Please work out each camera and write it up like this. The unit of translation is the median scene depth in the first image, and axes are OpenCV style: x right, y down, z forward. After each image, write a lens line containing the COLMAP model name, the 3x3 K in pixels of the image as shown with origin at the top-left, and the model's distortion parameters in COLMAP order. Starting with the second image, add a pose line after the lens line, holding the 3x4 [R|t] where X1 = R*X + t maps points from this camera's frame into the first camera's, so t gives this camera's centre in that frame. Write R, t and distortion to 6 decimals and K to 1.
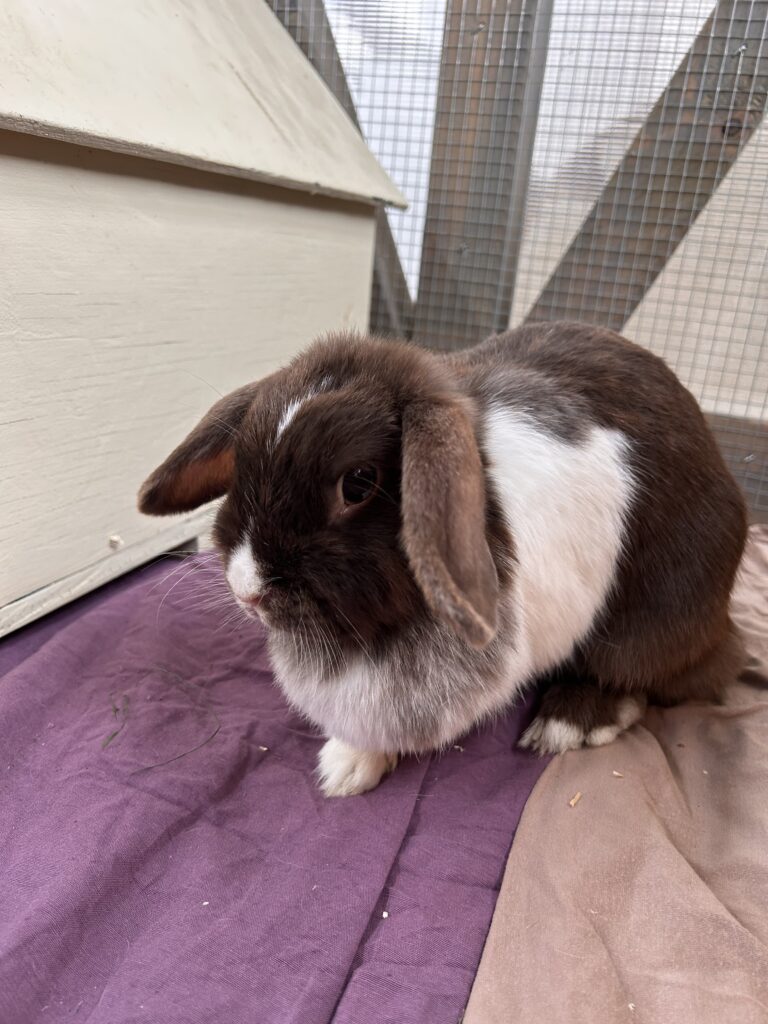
lens RADIAL K [[781.7, 0, 389.8], [0, 781.7, 513.4], [0, 0, 1]] dist [0.000106, -0.010396]
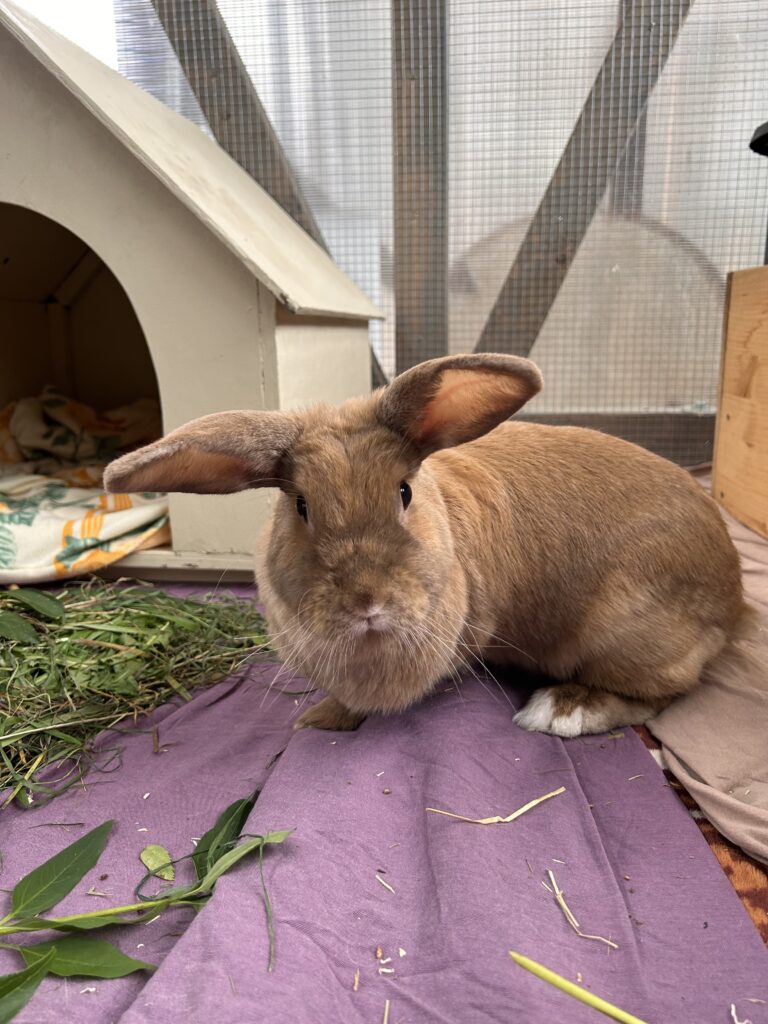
lens RADIAL K [[780.3, 0, 384.0], [0, 780.3, 512.0], [0, 0, 1]] dist [0.000747, -0.009874]
pose [[0.970850, -0.154931, 0.182883, -0.512896], [0.172640, 0.981297, -0.085157, 0.227560], [-0.166269, 0.114247, 0.979440, -0.859259]]
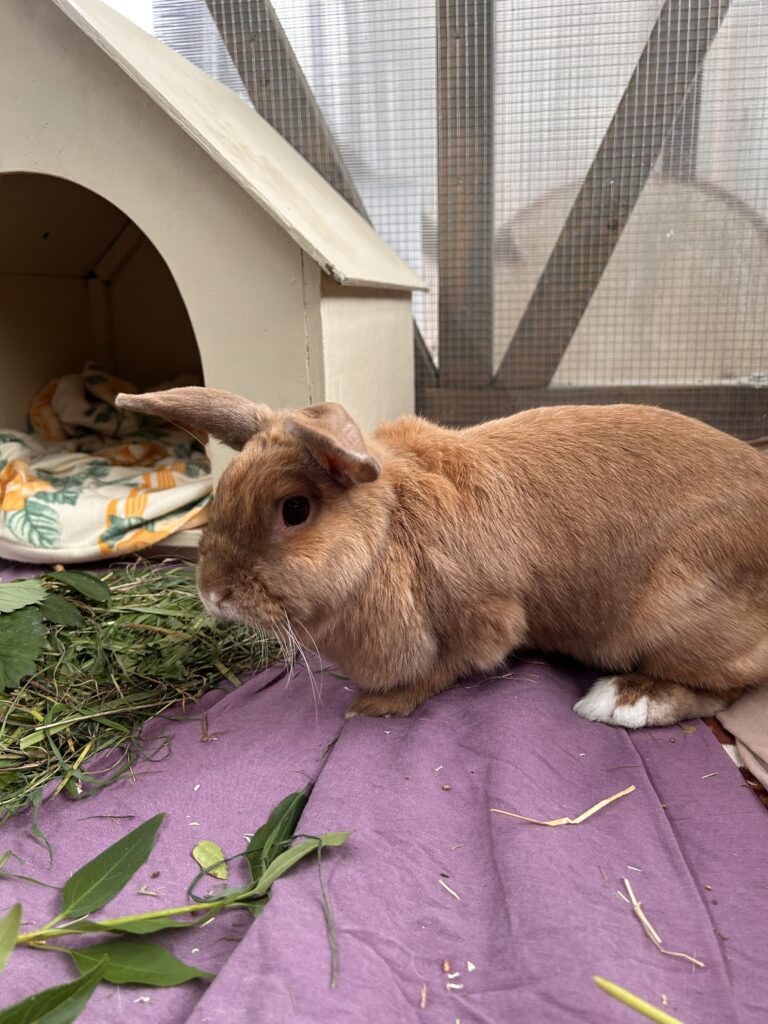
lens RADIAL K [[781.7, 0, 389.8], [0, 781.7, 513.4], [0, 0, 1]] dist [0.000106, -0.010396]
pose [[0.977297, -0.161714, 0.136893, -0.521729], [0.170896, 0.983573, -0.058132, 0.214856], [-0.125244, 0.080207, 0.988879, -0.822049]]
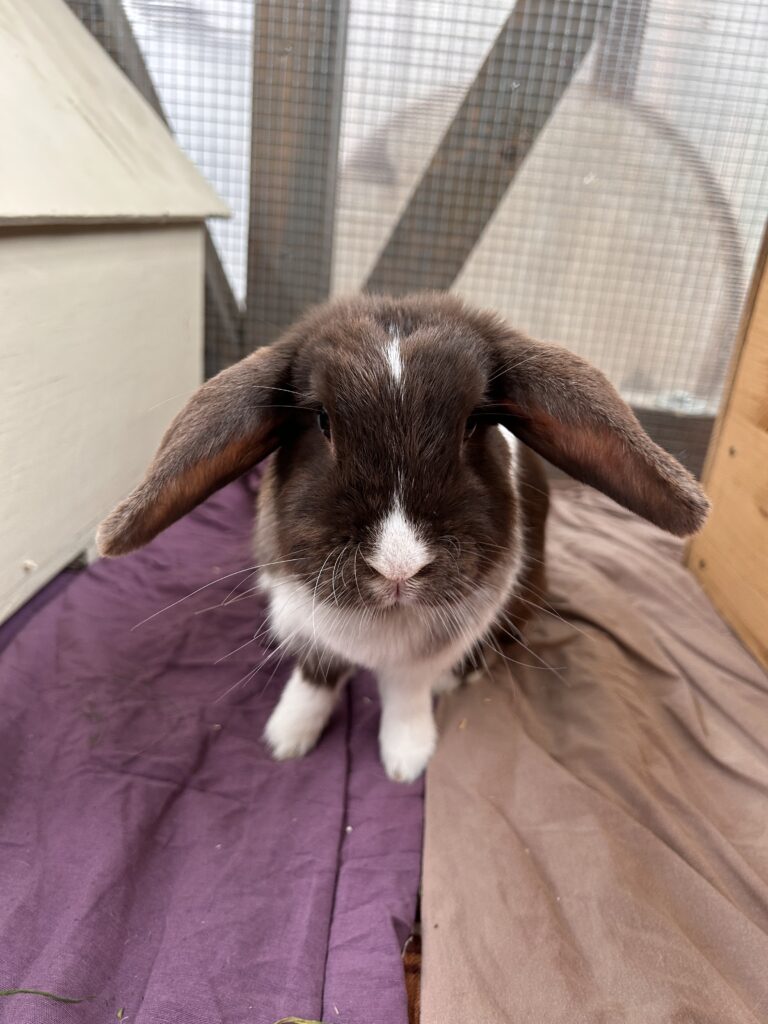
lens RADIAL K [[780.3, 0, 384.0], [0, 780.3, 512.0], [0, 0, 1]] dist [0.000747, -0.009874]
pose [[0.964469, -0.097599, 0.245508, -0.115201], [0.082803, 0.994111, 0.069910, -0.065308], [-0.250885, -0.047097, 0.966870, -0.157580]]
